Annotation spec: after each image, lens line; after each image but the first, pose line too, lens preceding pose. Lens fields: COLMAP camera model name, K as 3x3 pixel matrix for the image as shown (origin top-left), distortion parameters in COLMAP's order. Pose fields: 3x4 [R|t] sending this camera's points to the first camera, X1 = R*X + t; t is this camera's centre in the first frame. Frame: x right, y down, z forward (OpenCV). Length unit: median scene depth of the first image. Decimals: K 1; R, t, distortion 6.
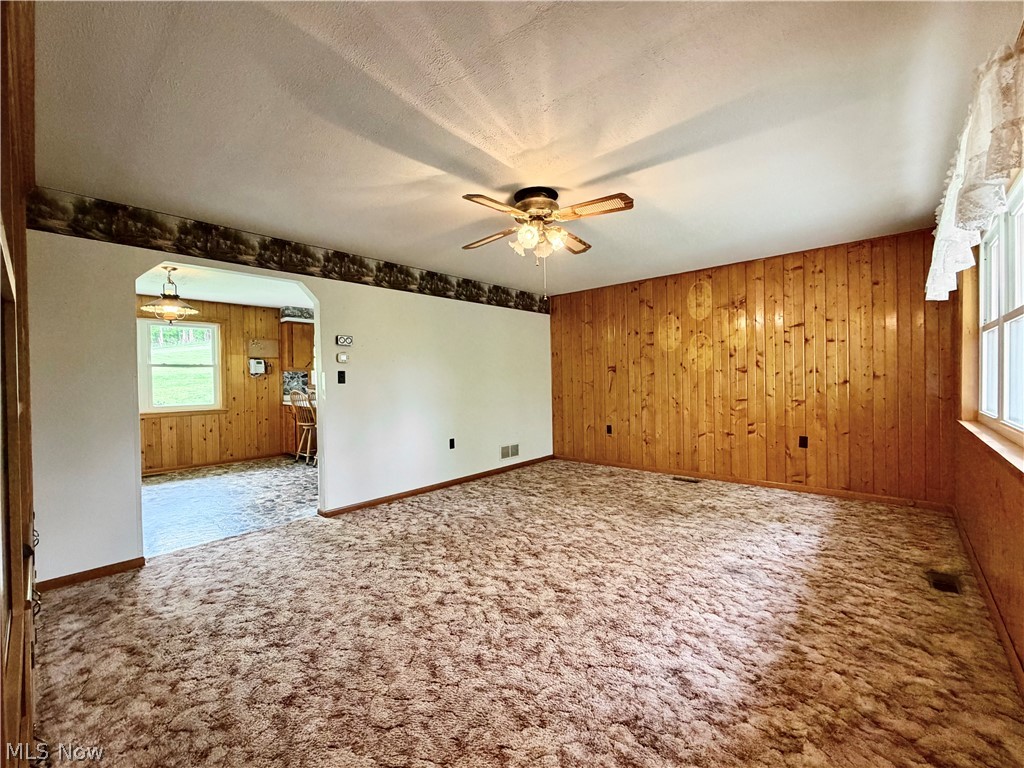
lens RADIAL K [[429.0, 0, 499.1], [0, 429.0, 385.4], [0, 0, 1]] dist [0.000199, 0.000101]
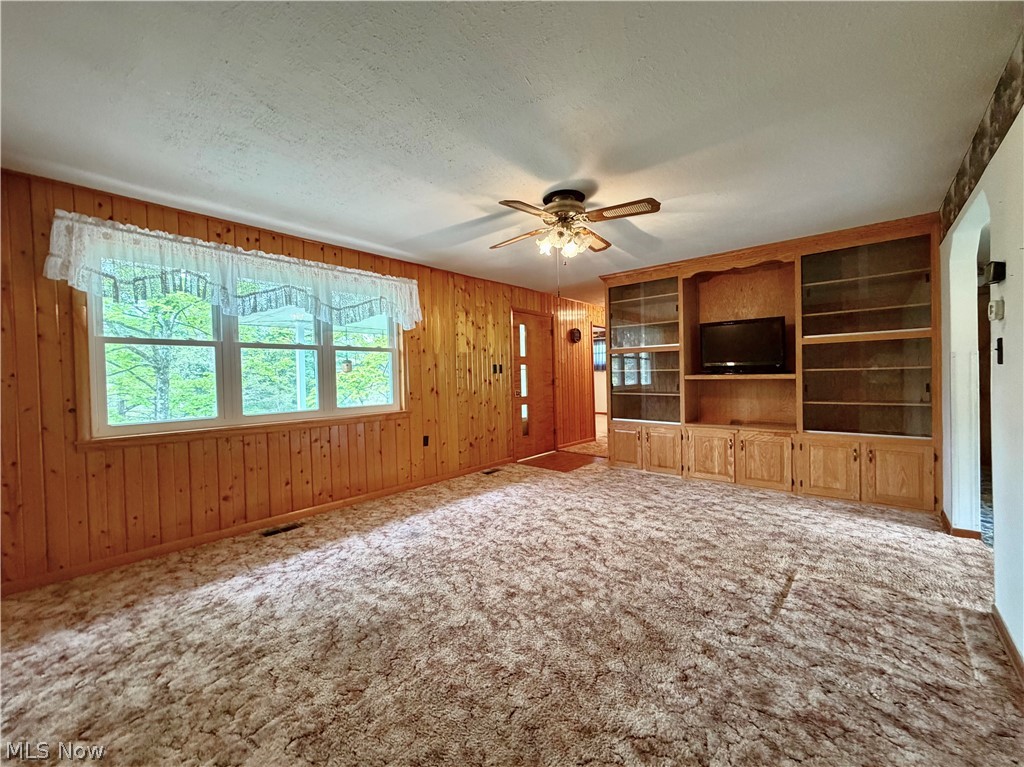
lens RADIAL K [[424.0, 0, 510.7], [0, 424.0, 376.1], [0, 0, 1]] dist [0.000211, 0.000061]
pose [[-0.998469, 0.041291, -0.036803, 0.268970], [0.040762, 0.999056, 0.015001, -0.027812], [0.037387, 0.013478, -0.999210, 2.016006]]
